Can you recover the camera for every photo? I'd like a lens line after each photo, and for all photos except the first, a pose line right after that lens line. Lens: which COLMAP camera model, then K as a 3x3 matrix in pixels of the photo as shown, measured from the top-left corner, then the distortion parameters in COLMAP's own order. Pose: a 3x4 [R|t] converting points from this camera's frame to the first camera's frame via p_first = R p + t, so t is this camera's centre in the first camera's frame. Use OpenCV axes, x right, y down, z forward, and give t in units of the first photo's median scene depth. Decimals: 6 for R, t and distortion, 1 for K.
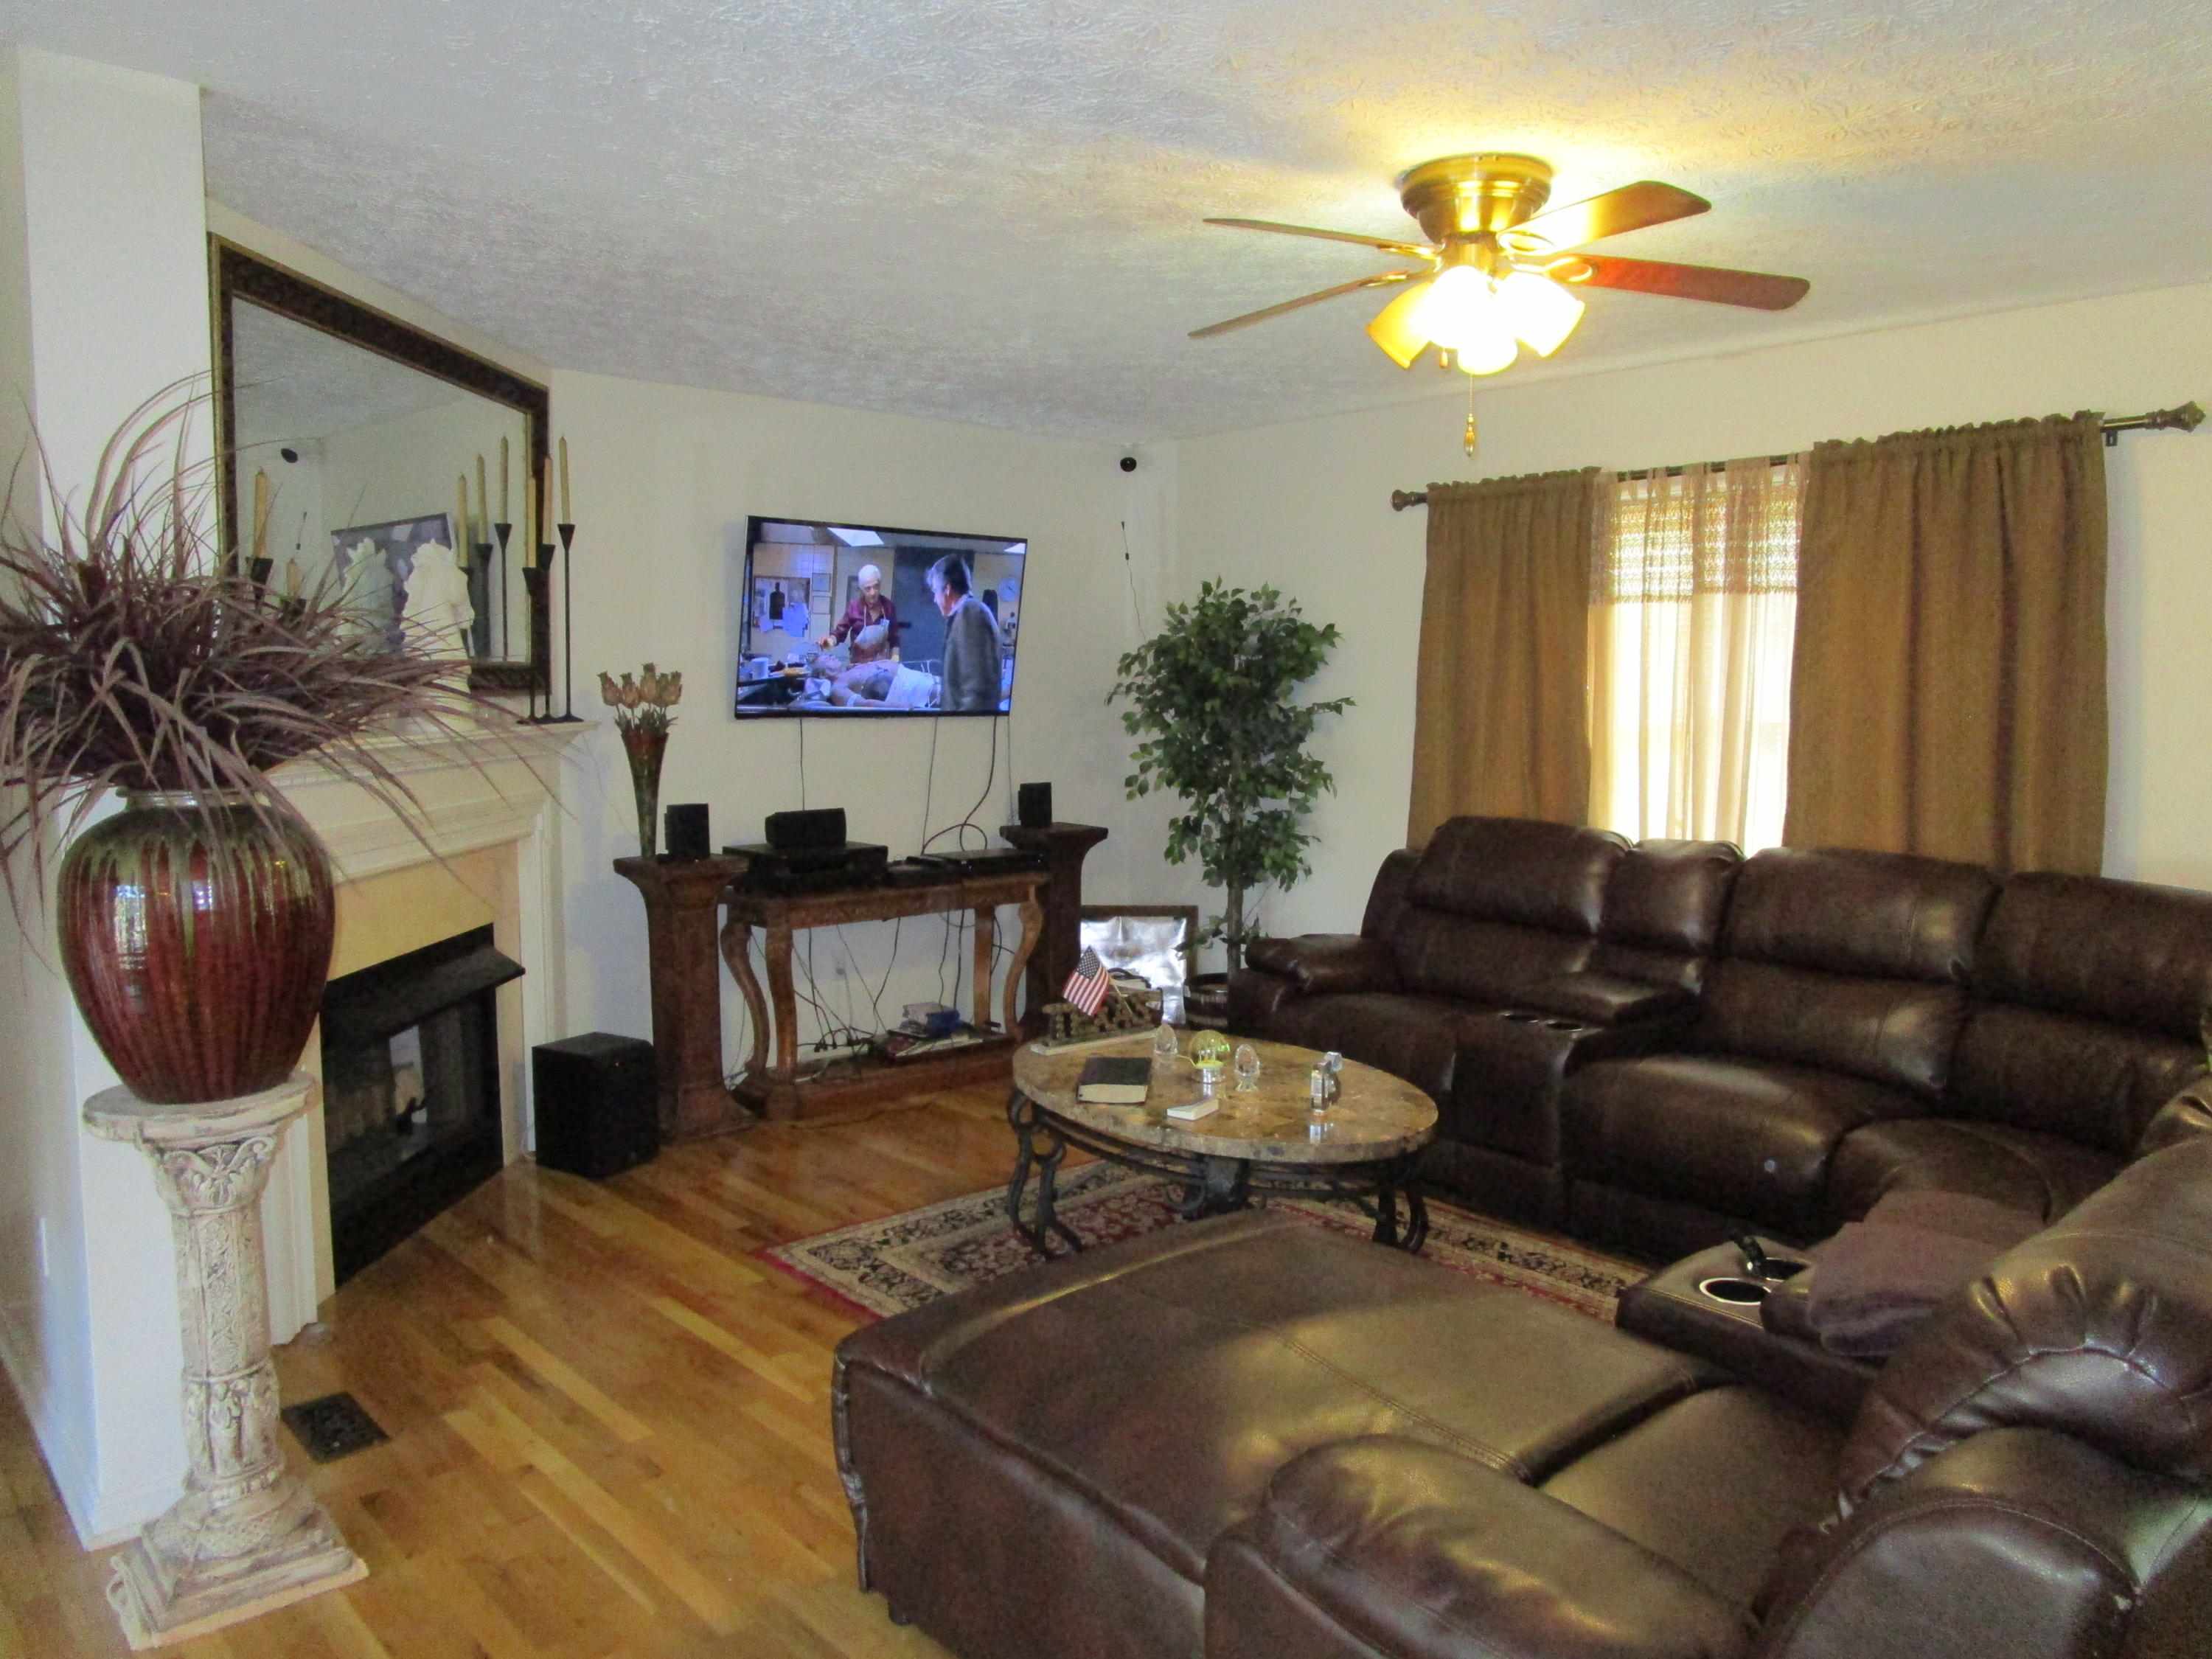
lens RADIAL K [[1573.0, 0, 1106.0], [0, 1573.0, 829.5], [0, 0, 1]] dist [-0.028881, 0.011422]
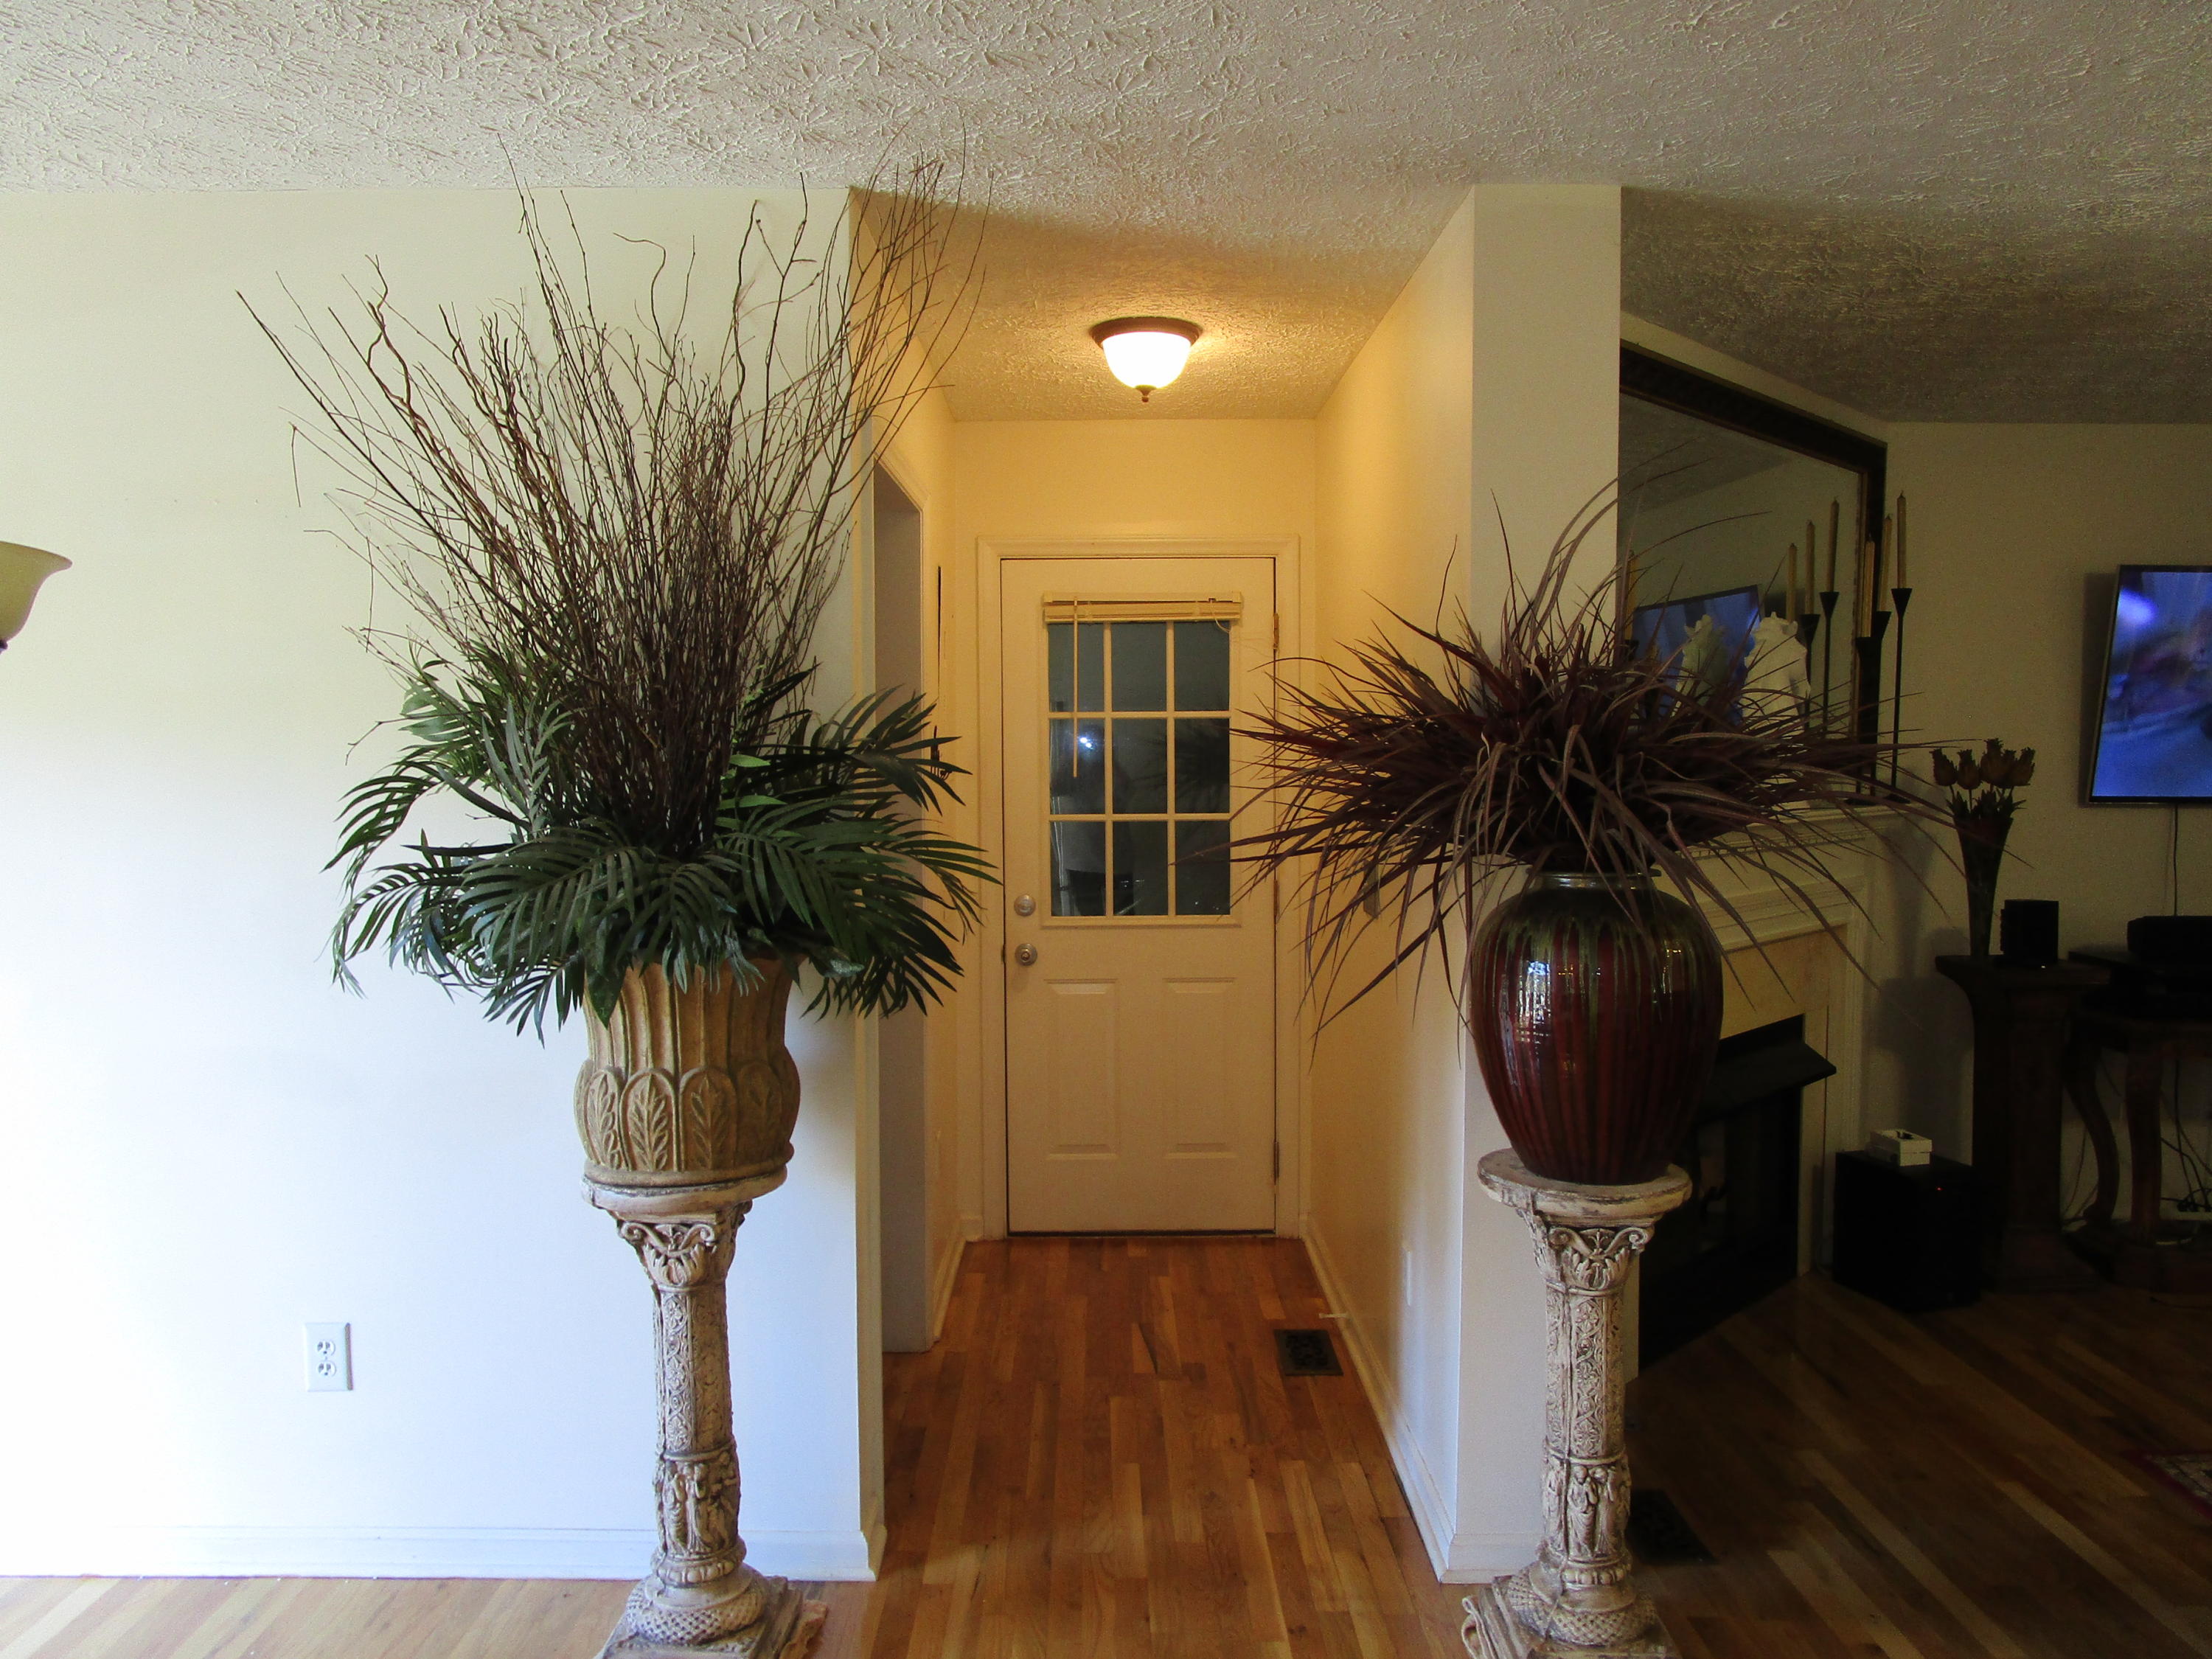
lens RADIAL K [[1573.0, 0, 1106.0], [0, 1573.0, 829.5], [0, 0, 1]] dist [-0.028881, 0.011422]
pose [[0.739220, 0.033992, -0.672606, -0.101527], [-0.062845, 0.997849, -0.018639, -0.010533], [0.670526, 0.056048, 0.739766, 0.023524]]
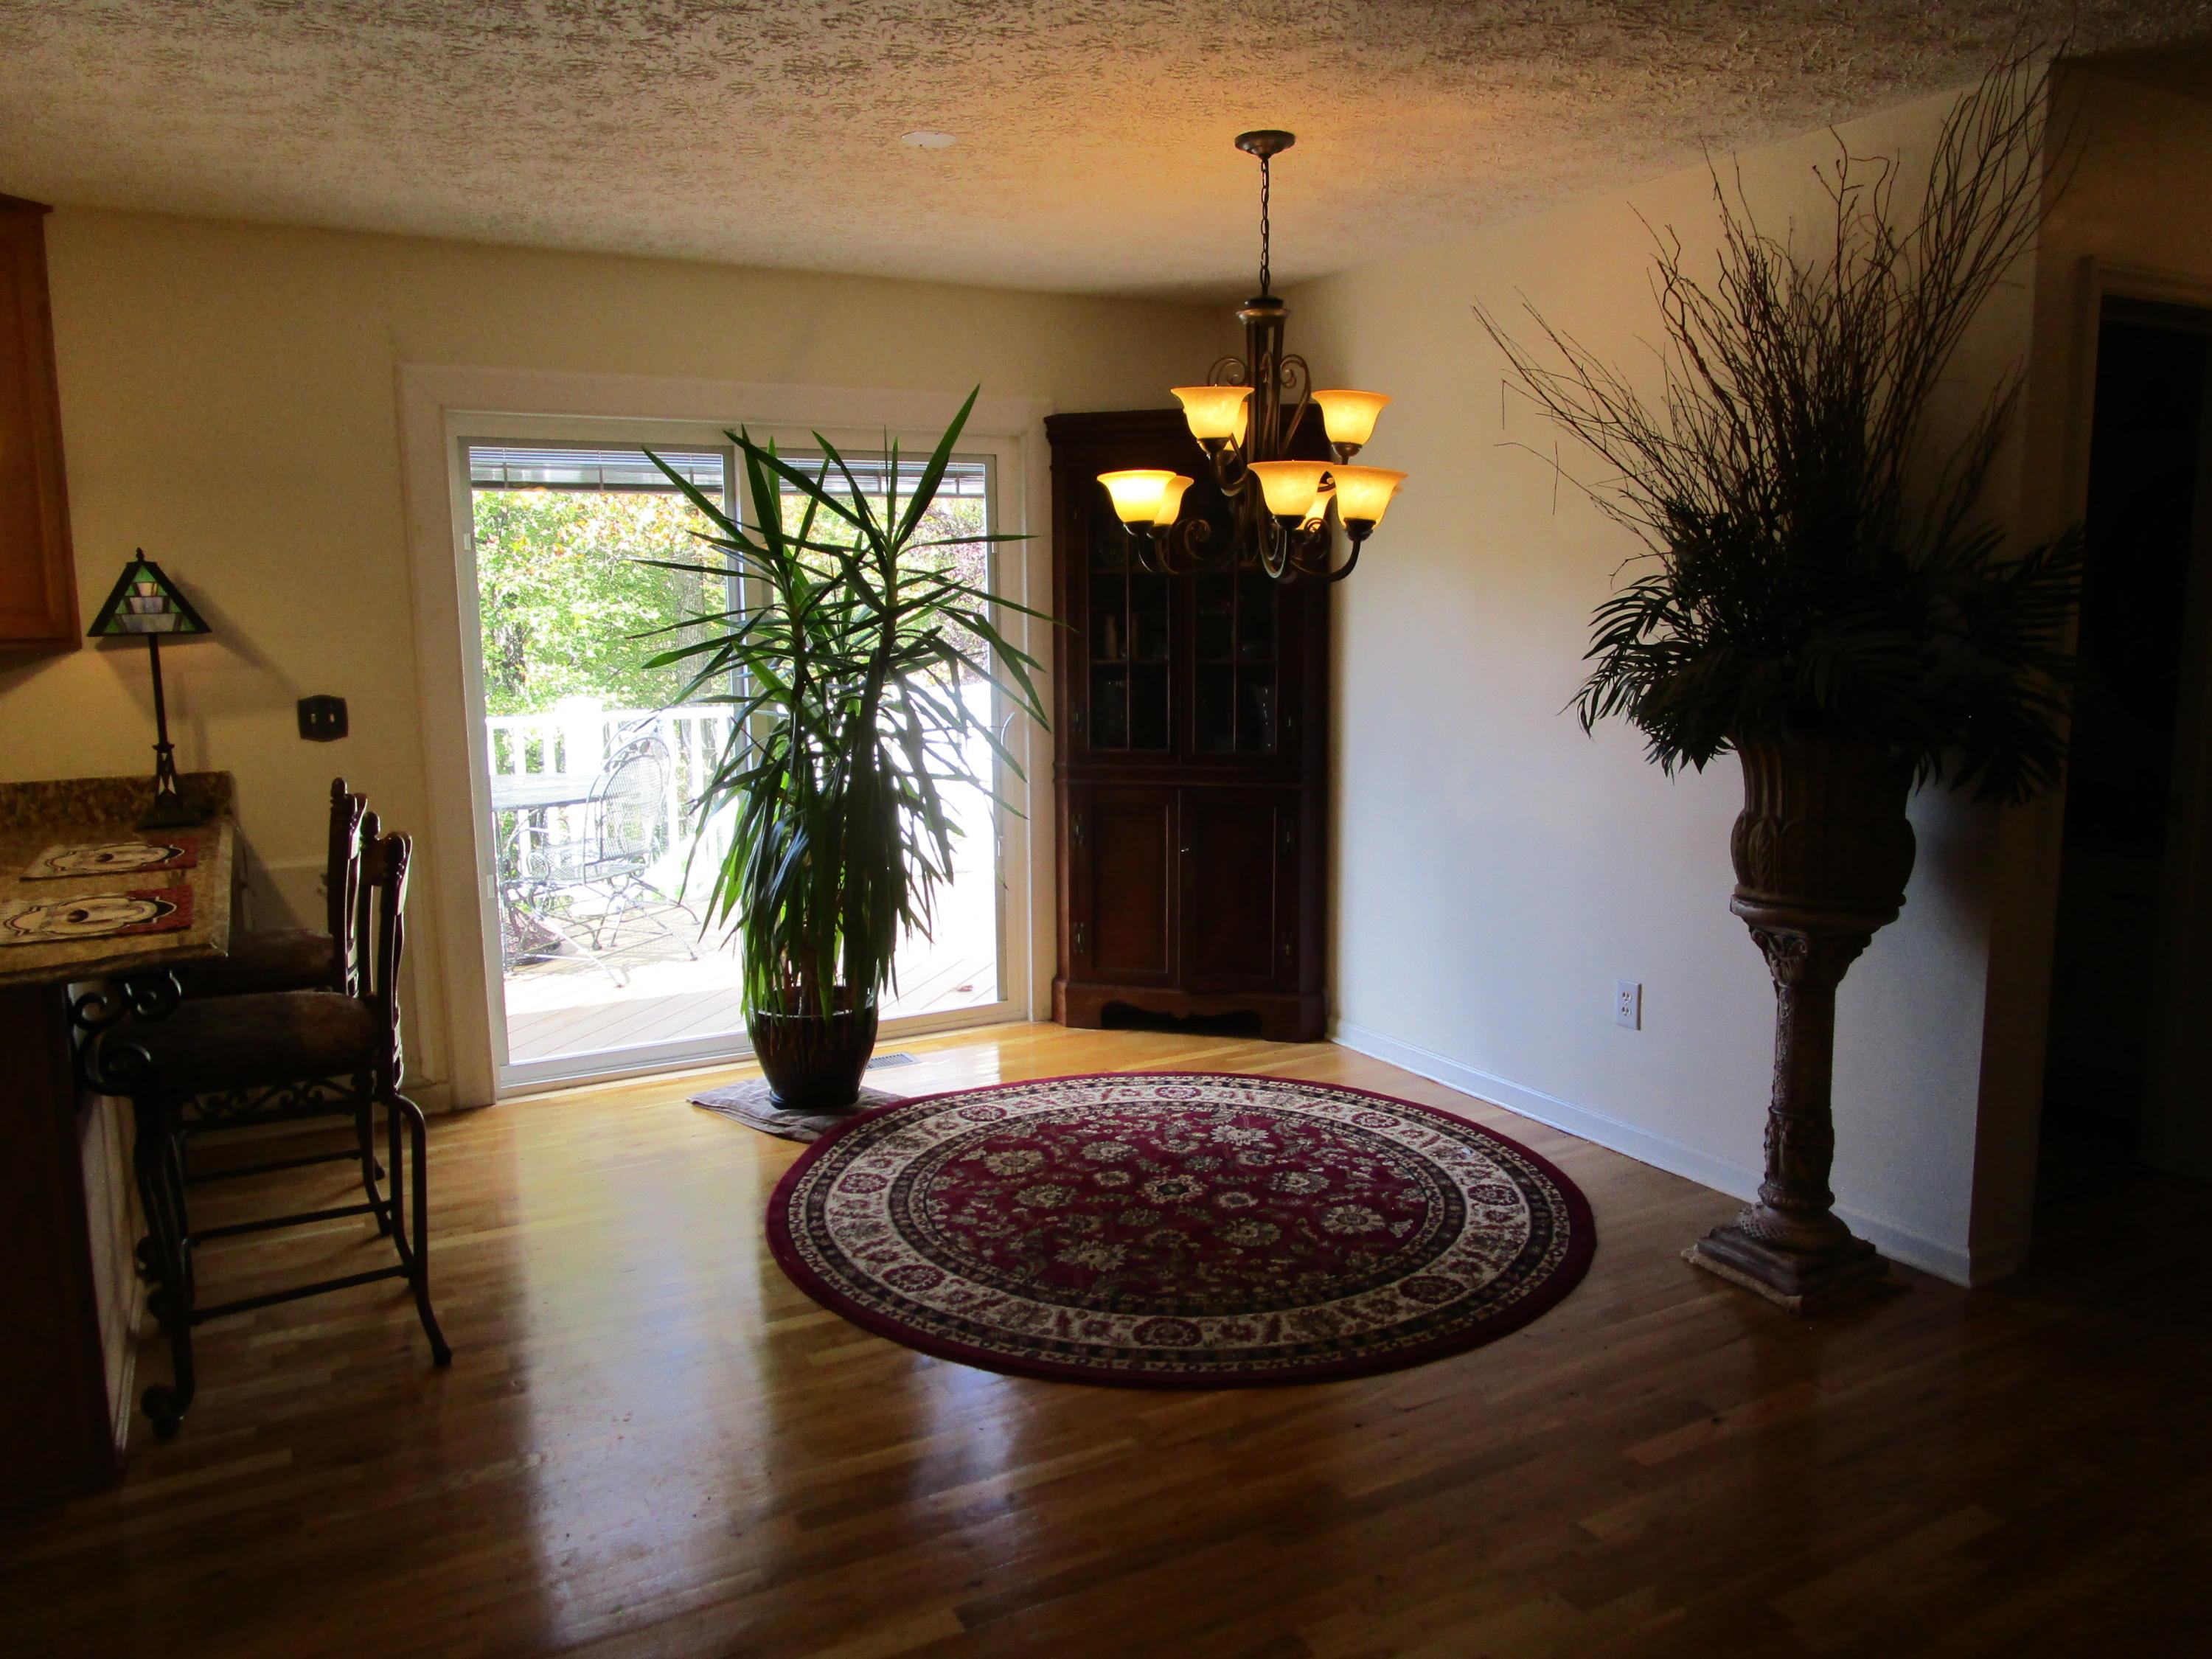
lens RADIAL K [[1573.0, 0, 1106.0], [0, 1573.0, 829.5], [0, 0, 1]] dist [-0.028881, 0.011422]
pose [[-0.227359, 0.140218, -0.963663, 0.280664], [-0.080534, 0.983482, 0.162103, -0.016279], [0.970475, 0.114463, -0.212312, 0.226599]]
